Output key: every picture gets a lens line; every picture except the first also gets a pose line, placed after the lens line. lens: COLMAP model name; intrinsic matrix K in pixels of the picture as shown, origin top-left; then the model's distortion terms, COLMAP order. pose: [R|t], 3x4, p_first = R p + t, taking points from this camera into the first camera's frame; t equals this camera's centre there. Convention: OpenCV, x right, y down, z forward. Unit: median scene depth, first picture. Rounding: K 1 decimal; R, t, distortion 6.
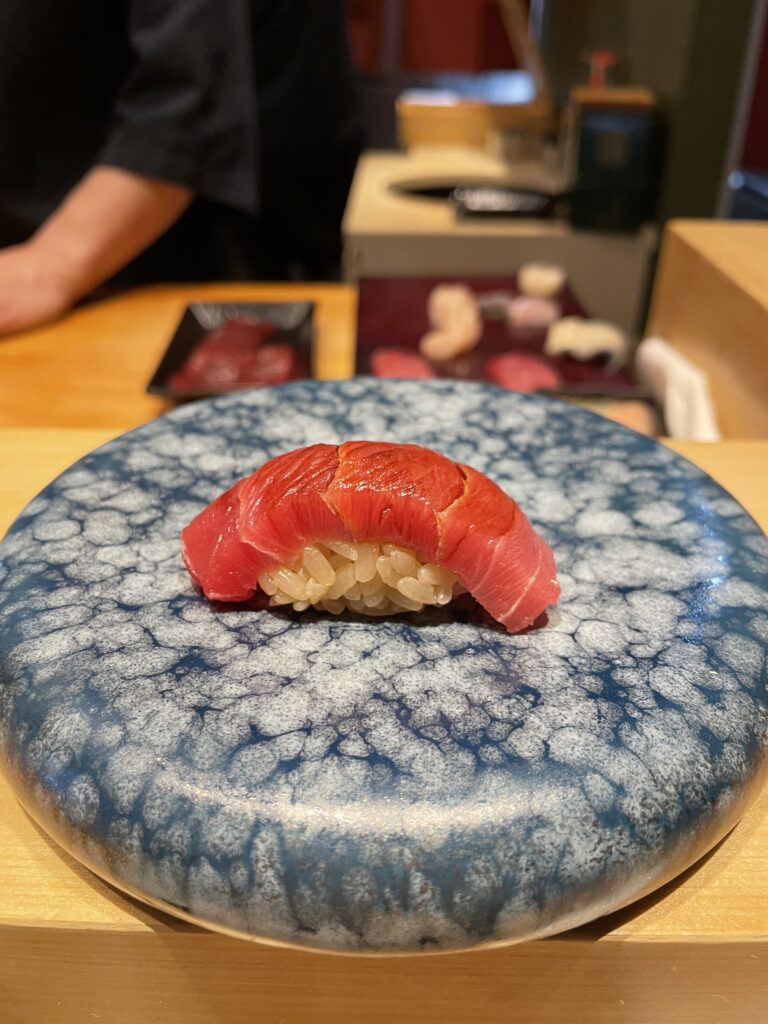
lens RADIAL K [[798.4, 0, 385.9], [0, 798.4, 511.0], [0, 0, 1]] dist [0.062219, -0.128736]
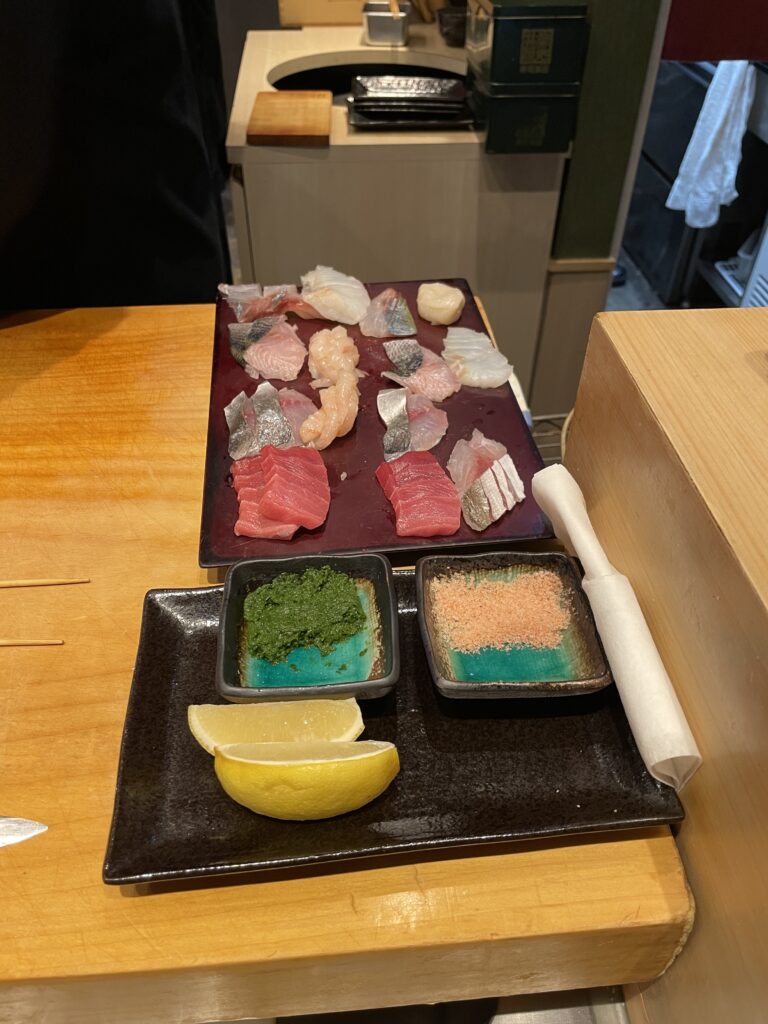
lens RADIAL K [[772.0, 0, 400.5], [0, 772.0, 506.8], [0, 0, 1]] dist [0.073041, -0.107906]
pose [[0.992580, -0.069290, 0.099920, 0.303441], [0.050180, 0.981934, 0.182448, -1.199626], [-0.110757, -0.176080, 0.978125, 0.962863]]
